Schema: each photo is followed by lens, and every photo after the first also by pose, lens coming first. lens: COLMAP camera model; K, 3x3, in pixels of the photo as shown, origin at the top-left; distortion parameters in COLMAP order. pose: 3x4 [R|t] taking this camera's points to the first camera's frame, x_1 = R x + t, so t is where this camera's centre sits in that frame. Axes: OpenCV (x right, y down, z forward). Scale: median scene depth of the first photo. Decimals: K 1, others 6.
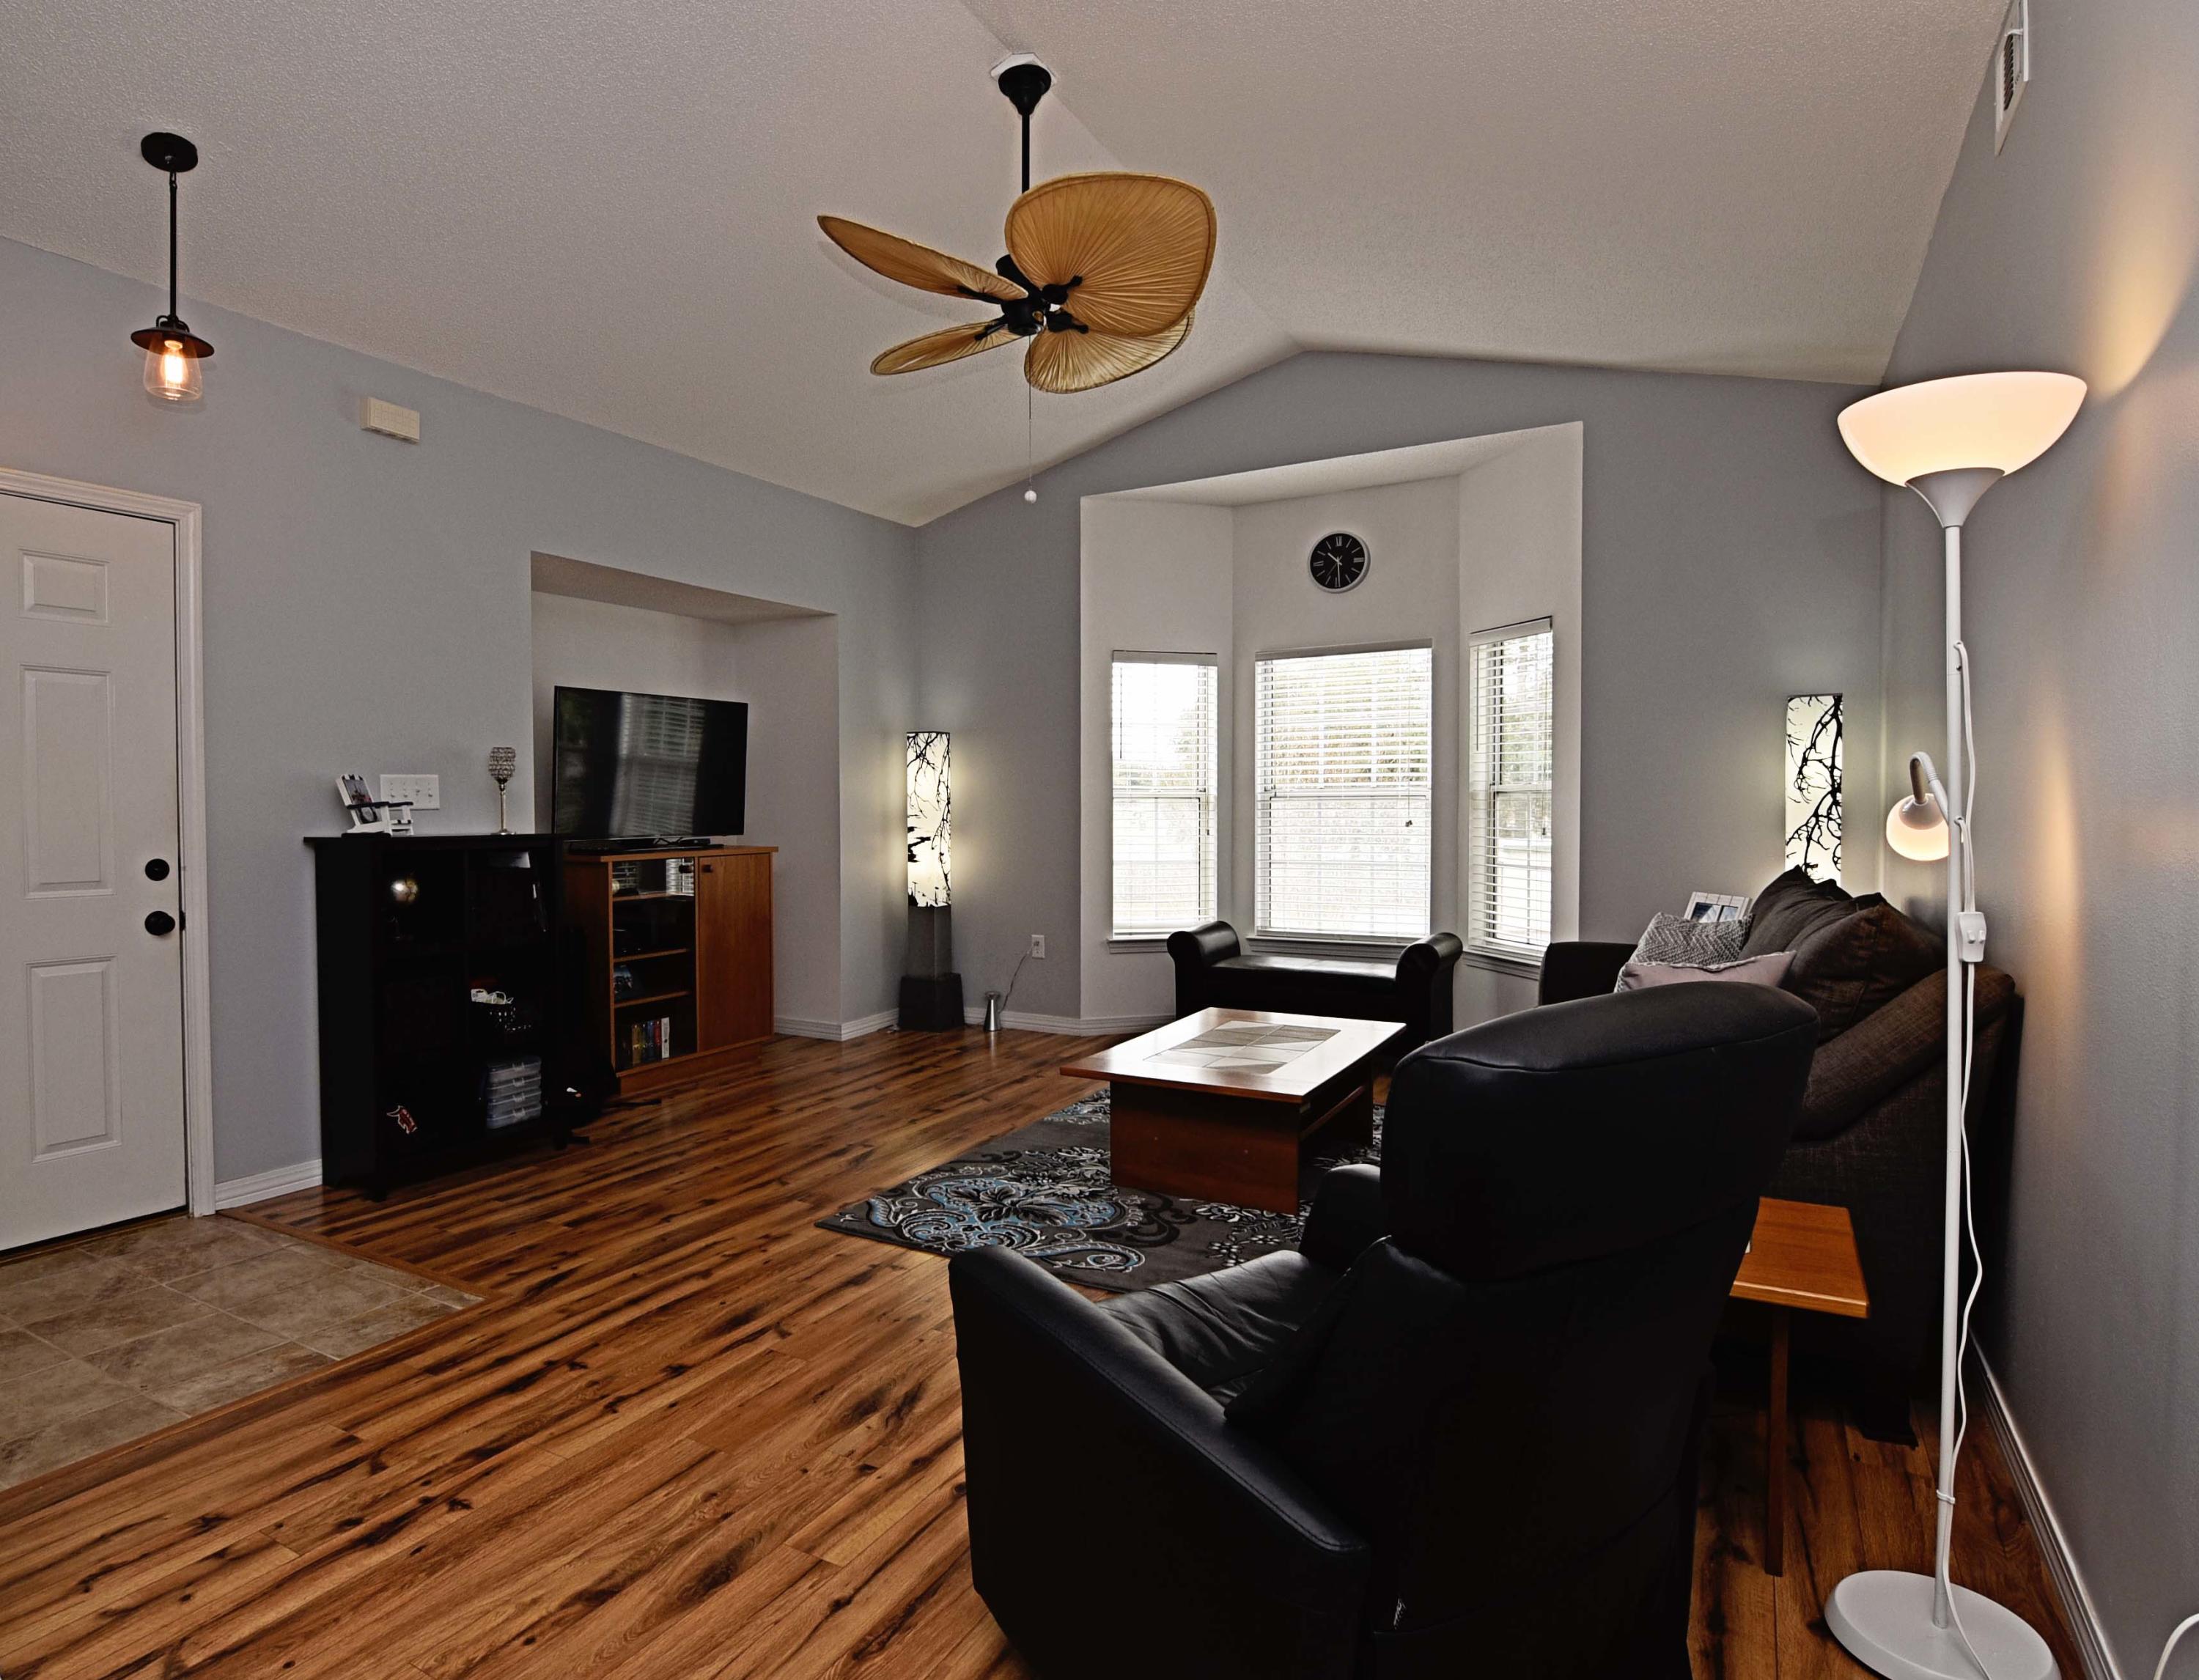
lens RADIAL K [[1224.7, 0, 1004.8], [0, 1224.7, 839.3], [0, 0, 1]] dist [-0.002935, -0.000379]
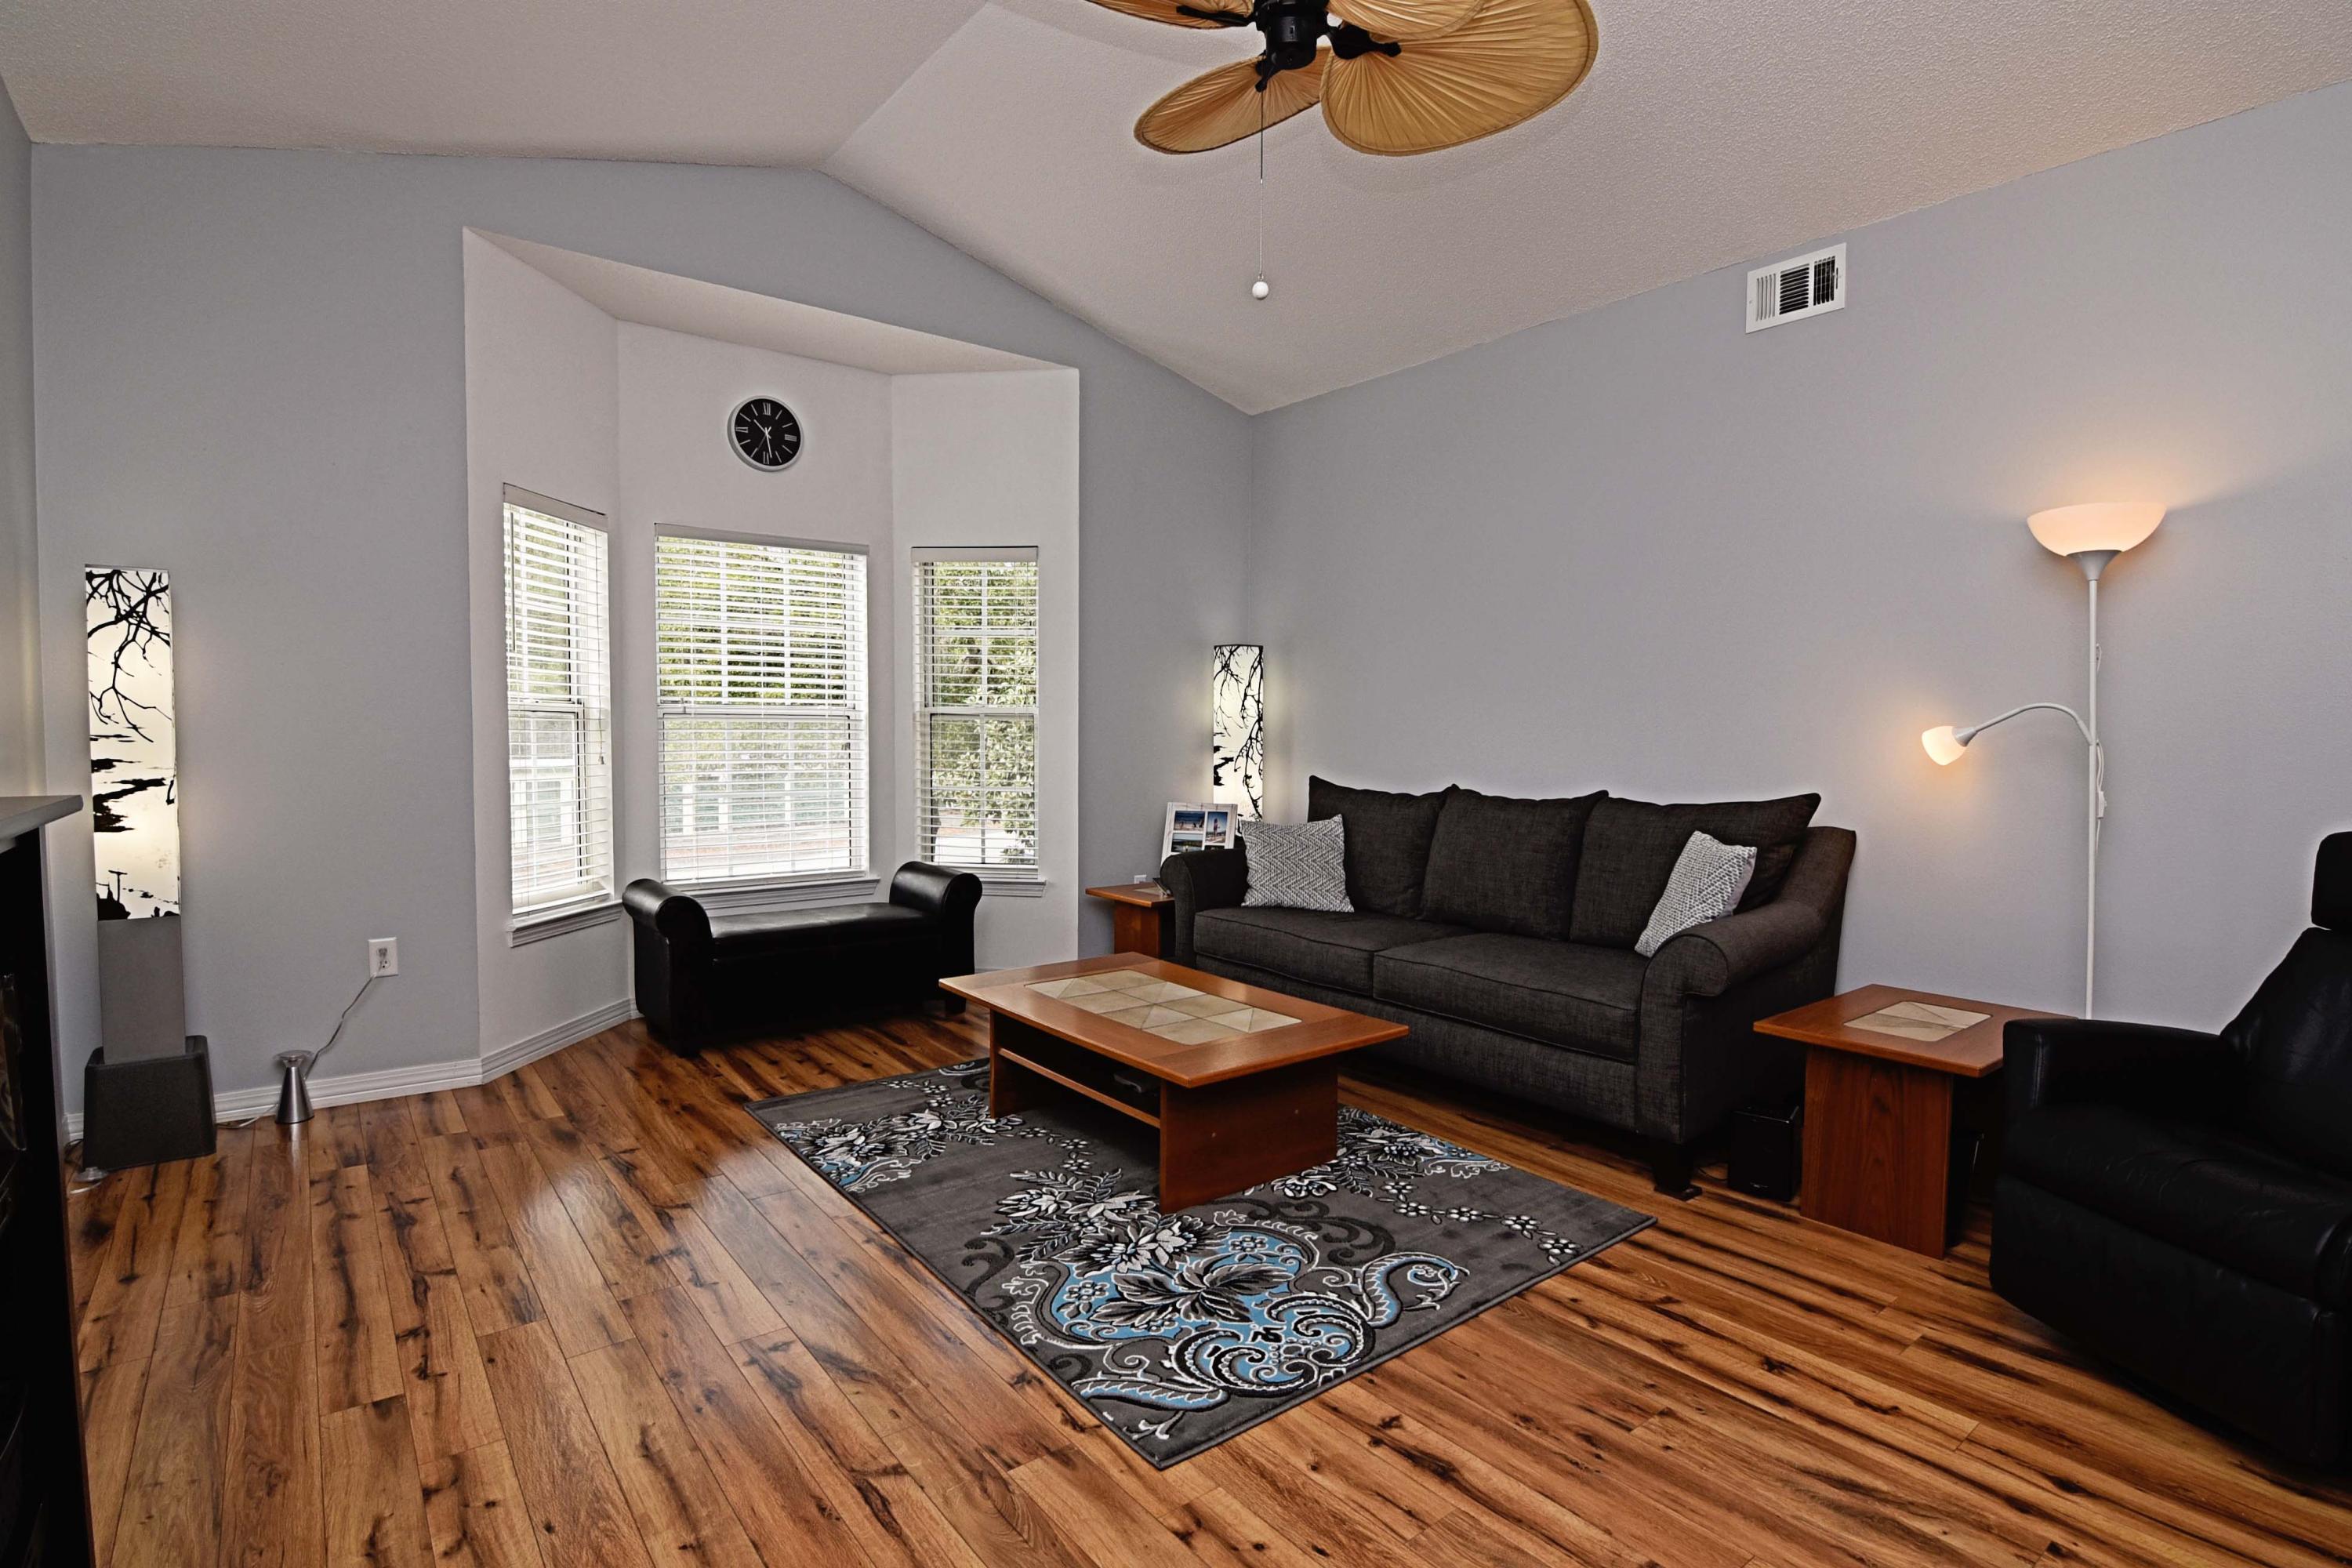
lens RADIAL K [[1135.4, 0, 1165.1], [0, 1135.4, 786.3], [0, 0, 1]] dist [-0.000217, -0.017665]
pose [[0.358903, -0.039849, 0.932524, -0.549431], [0.014758, 0.999206, 0.037018, -0.015757], [-0.933258, 0.000476, 0.359206, 0.710180]]
